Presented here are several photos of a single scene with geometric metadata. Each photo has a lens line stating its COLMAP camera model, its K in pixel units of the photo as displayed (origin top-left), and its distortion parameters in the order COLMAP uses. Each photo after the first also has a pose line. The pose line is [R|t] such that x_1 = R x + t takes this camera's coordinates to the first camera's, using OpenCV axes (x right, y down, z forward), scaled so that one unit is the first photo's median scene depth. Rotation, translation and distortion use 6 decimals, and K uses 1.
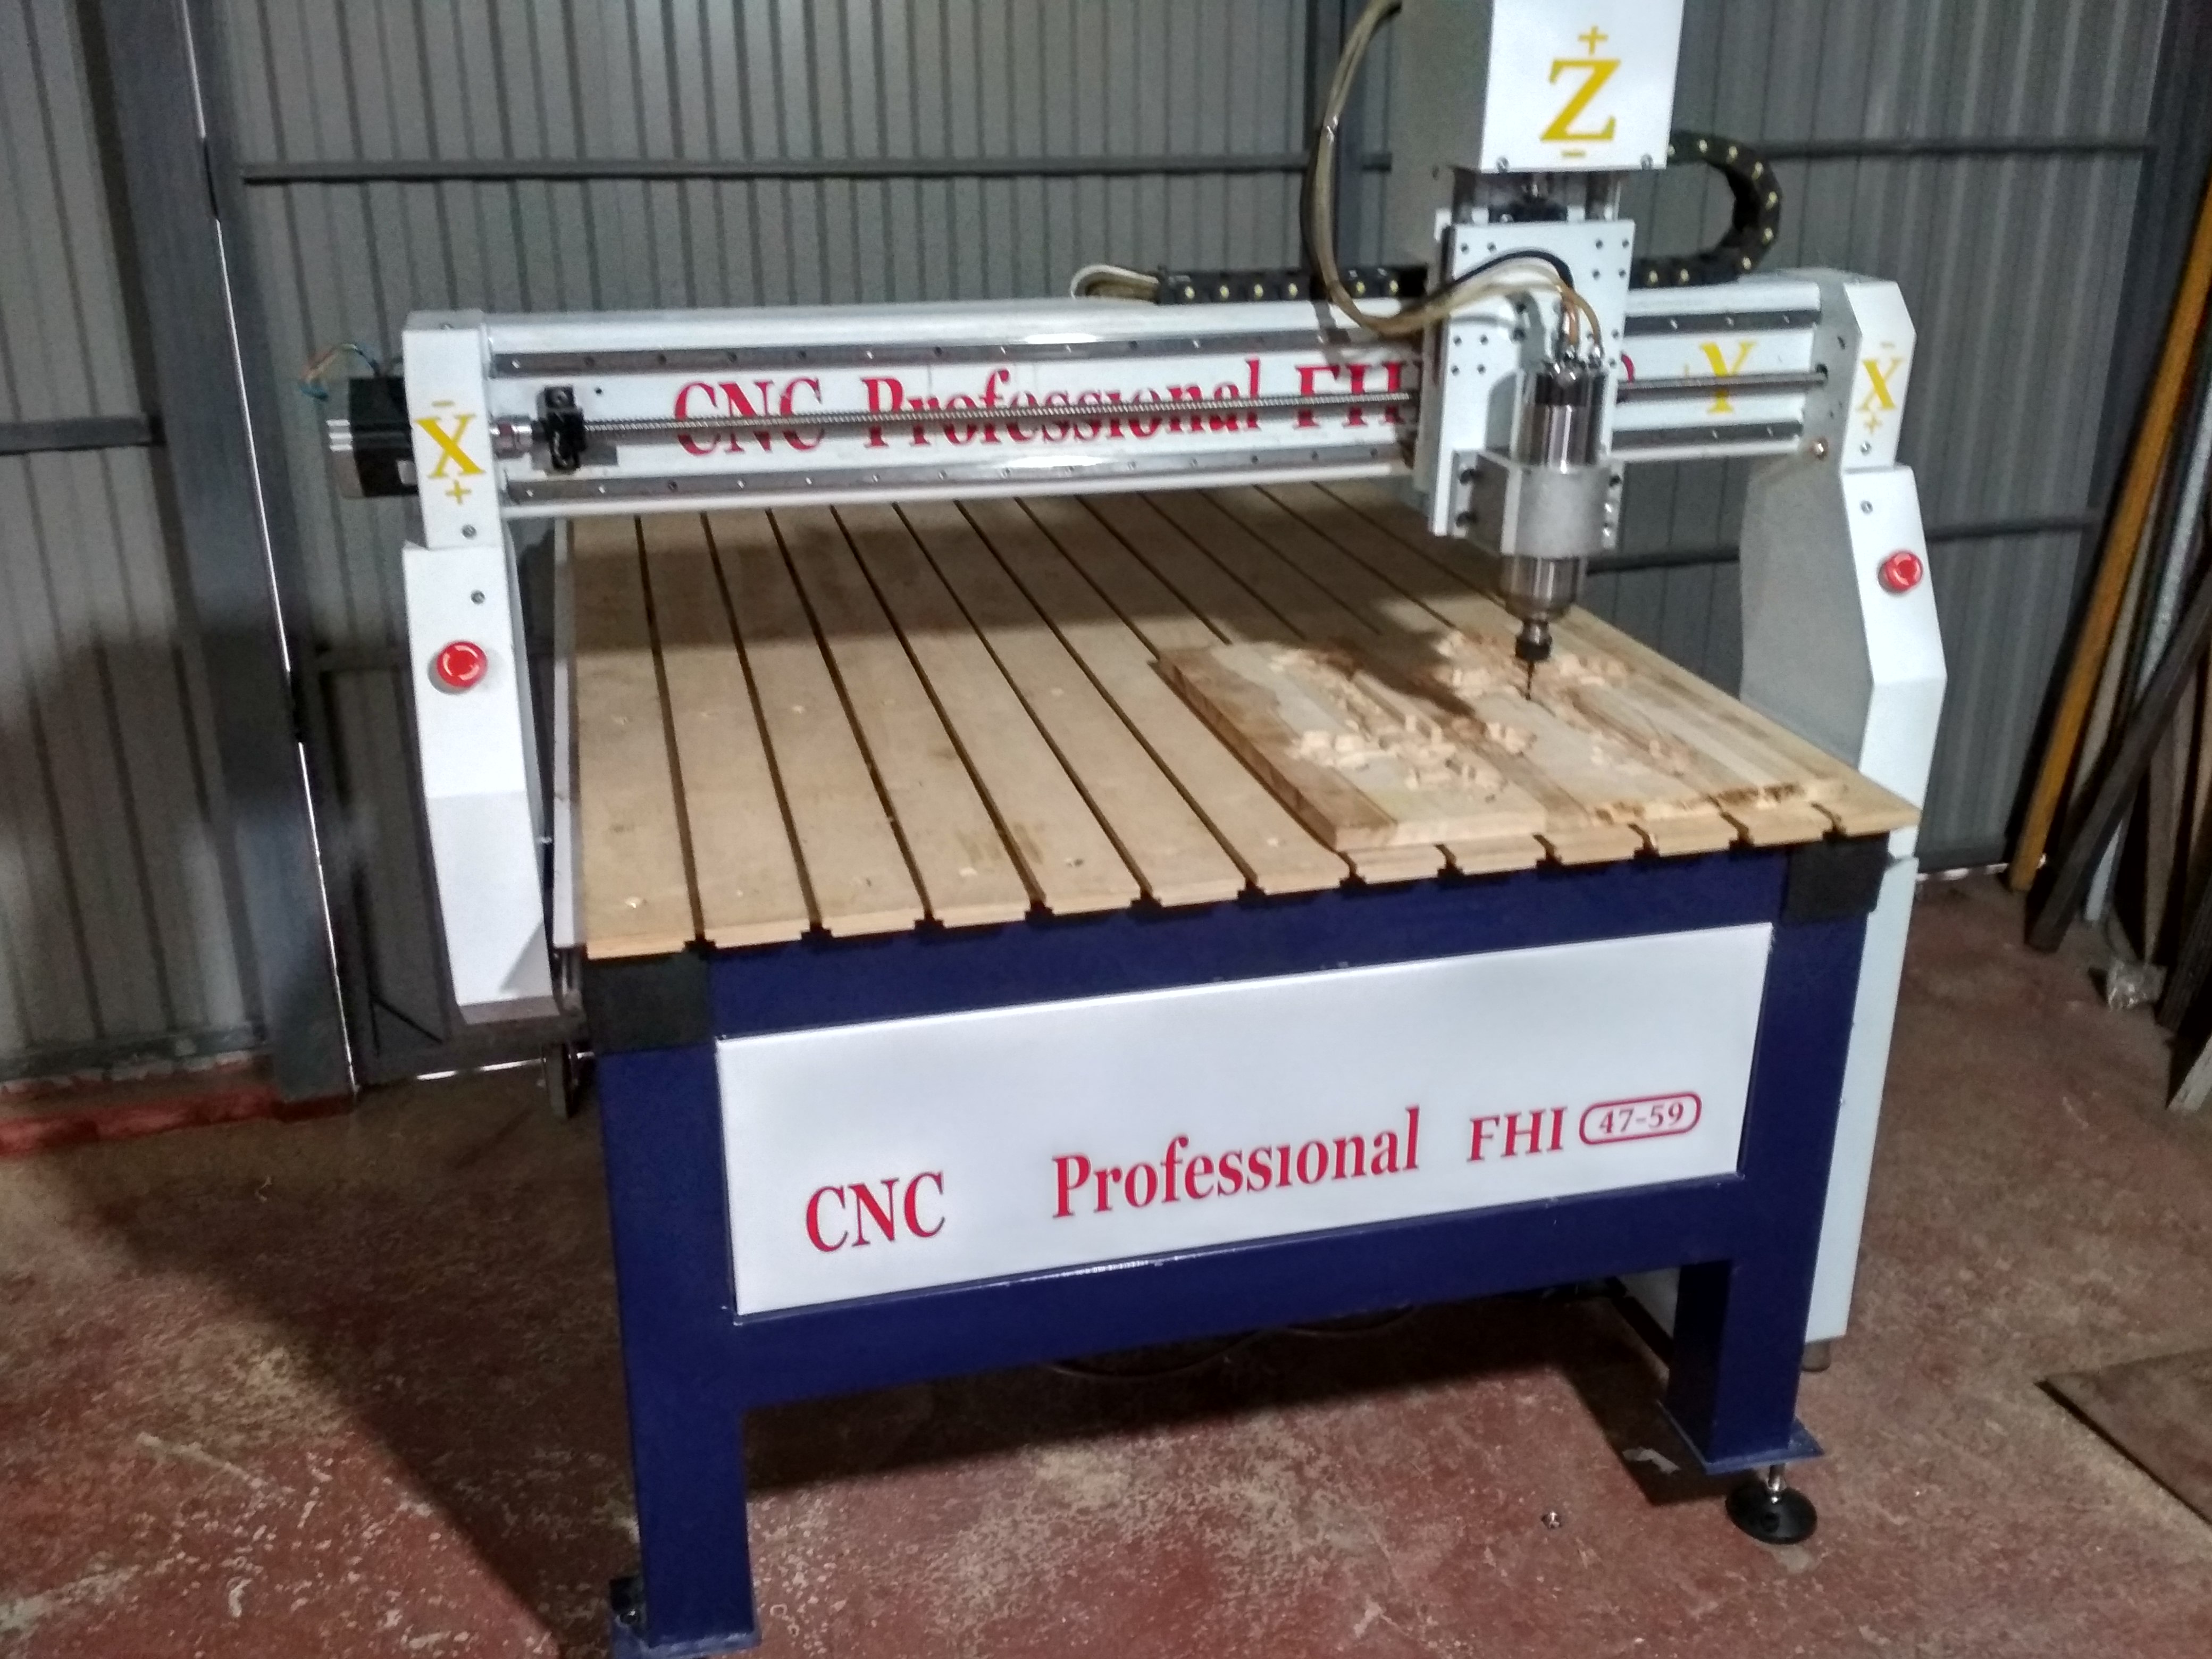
lens RADIAL K [[2075.5, 0, 1106.0], [0, 2075.5, 829.5], [0, 0, 1]] dist [0.120595, -0.257507]
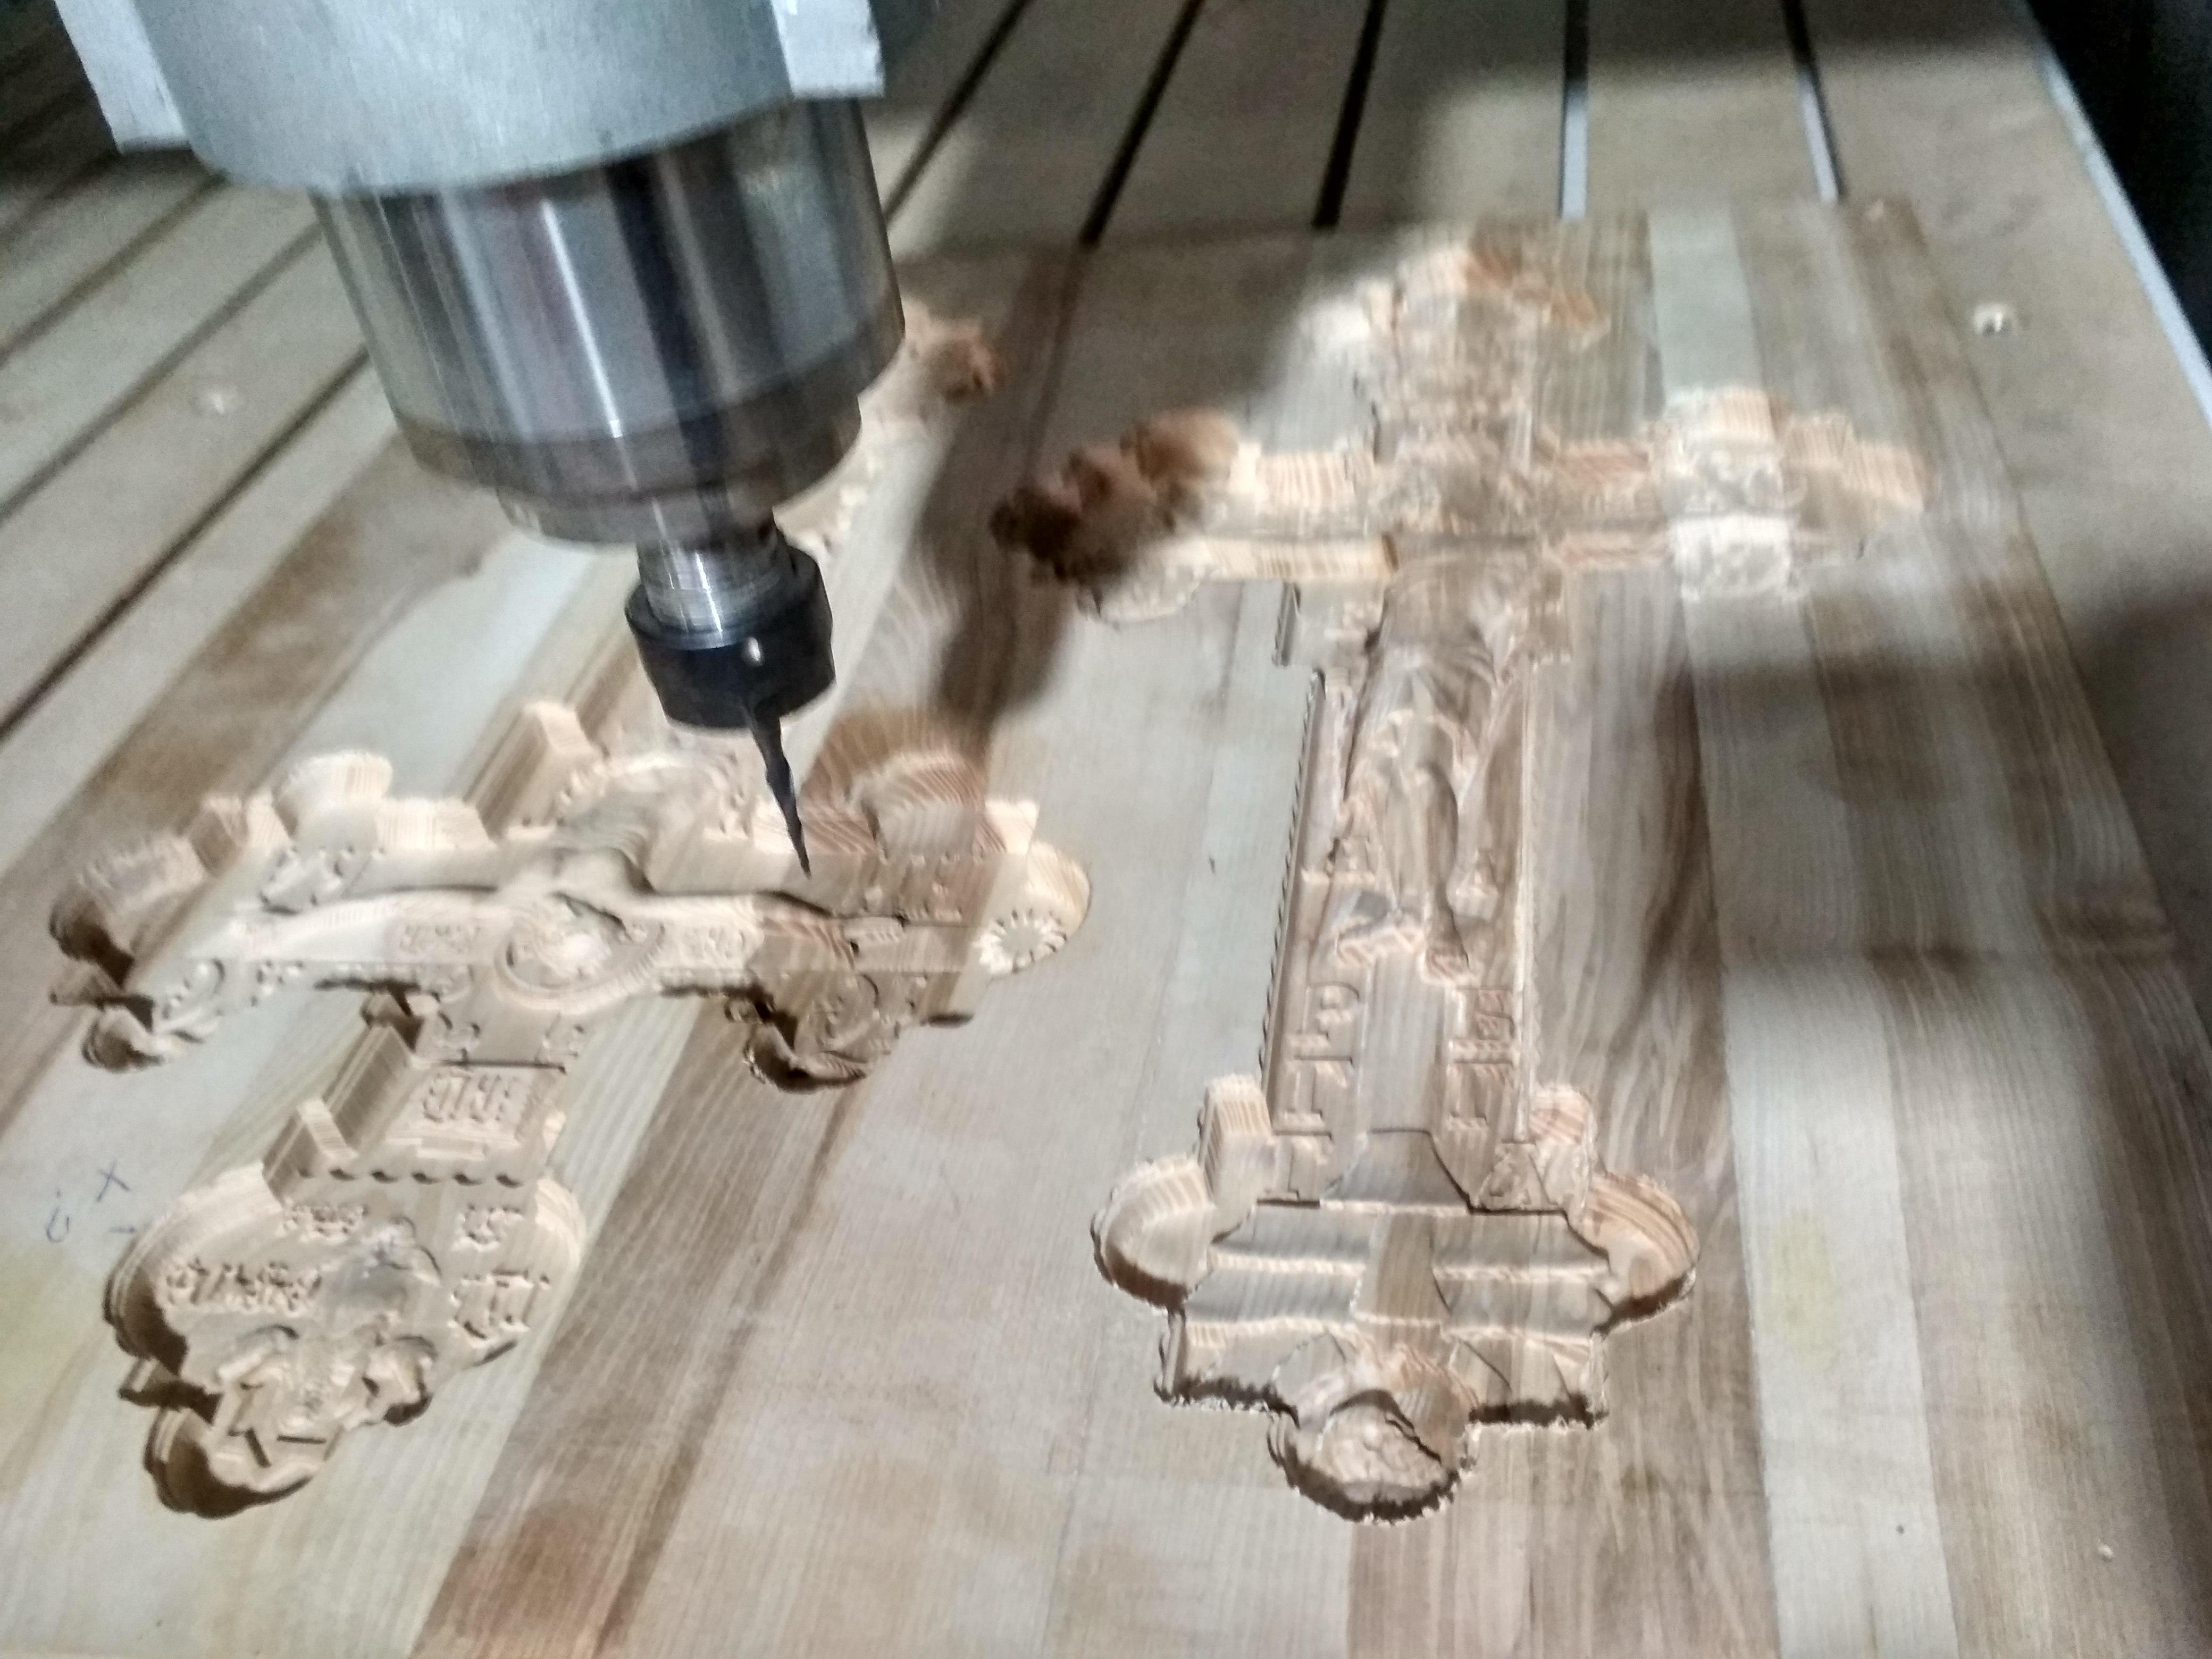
lens RADIAL K [[2075.5, 0, 1106.0], [0, 2075.5, 829.5], [0, 0, 1]] dist [0.120595, -0.257507]
pose [[0.901588, 0.157092, -0.403064, 0.313777], [-0.027241, 0.950503, 0.309520, -0.130306], [0.431737, -0.268079, 0.861241, 0.856373]]
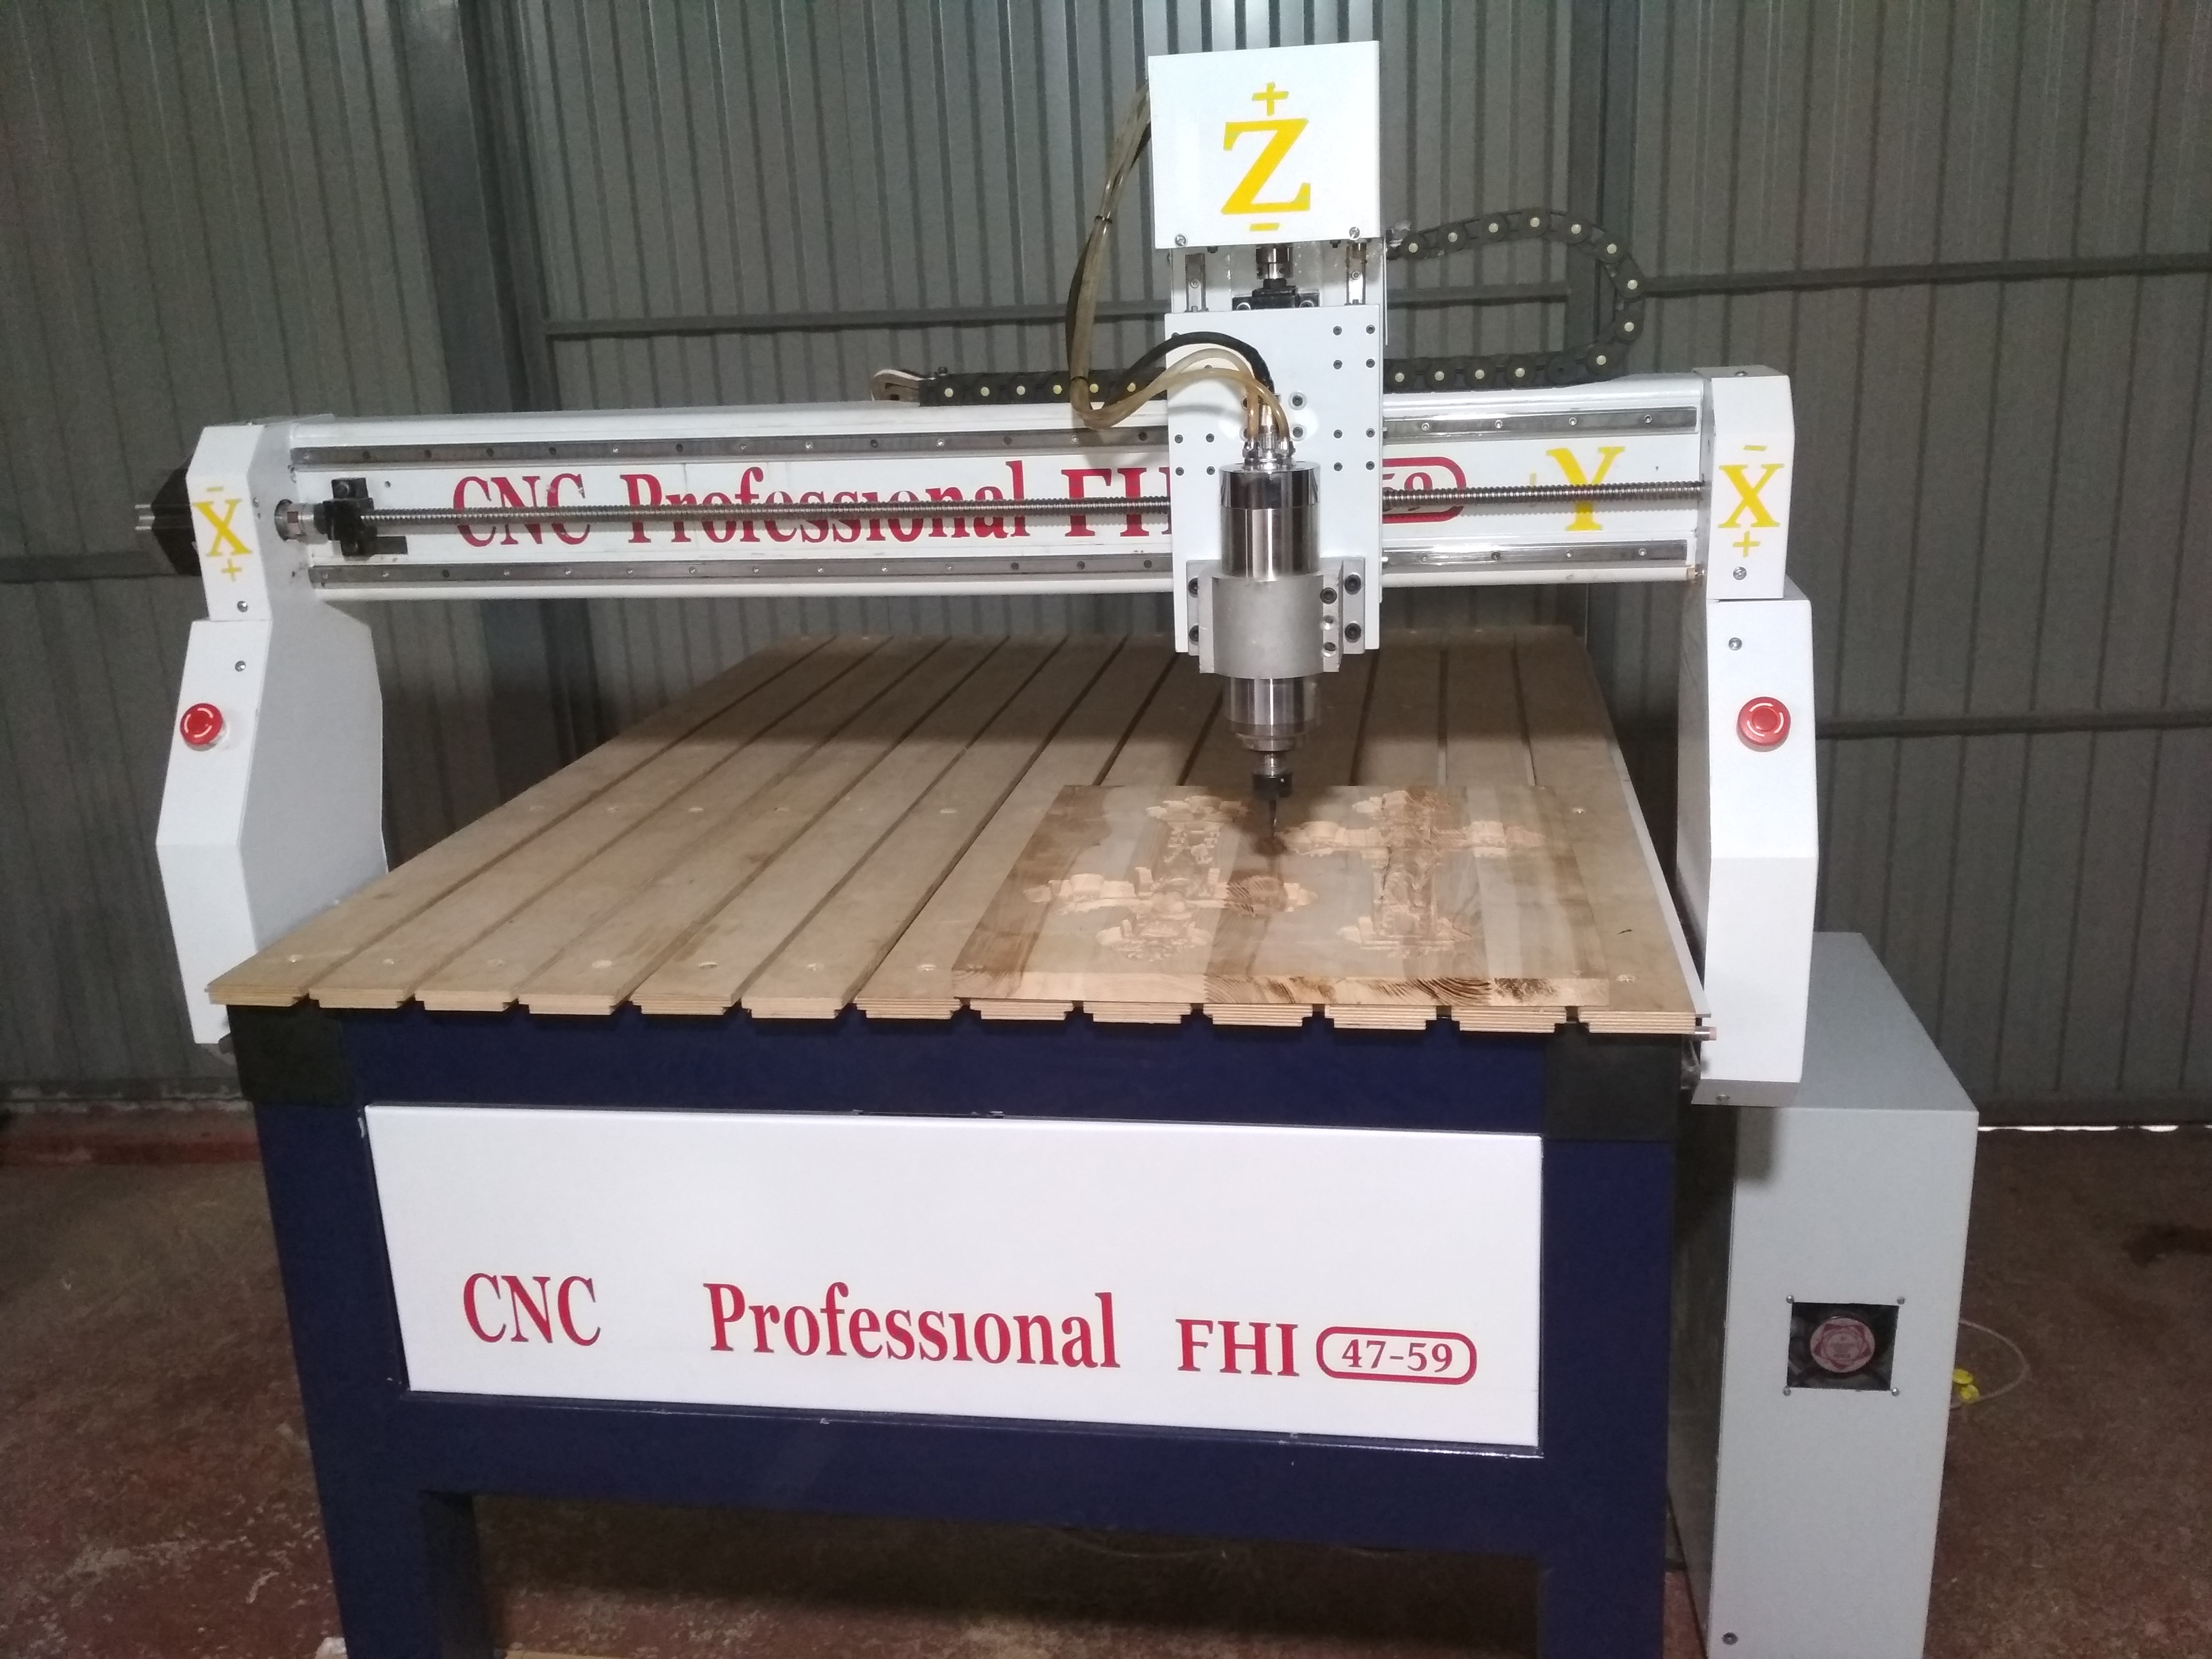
lens RADIAL K [[2046.9, 0, 1088.1], [0, 2046.9, 804.5], [0, 0, 1]] dist [0.112348, -0.247110]
pose [[0.912980, 0.064255, -0.402914, 0.485913], [-0.105978, 0.990973, -0.082105, 0.001387], [0.394001, 0.117660, 0.911548, 0.186987]]
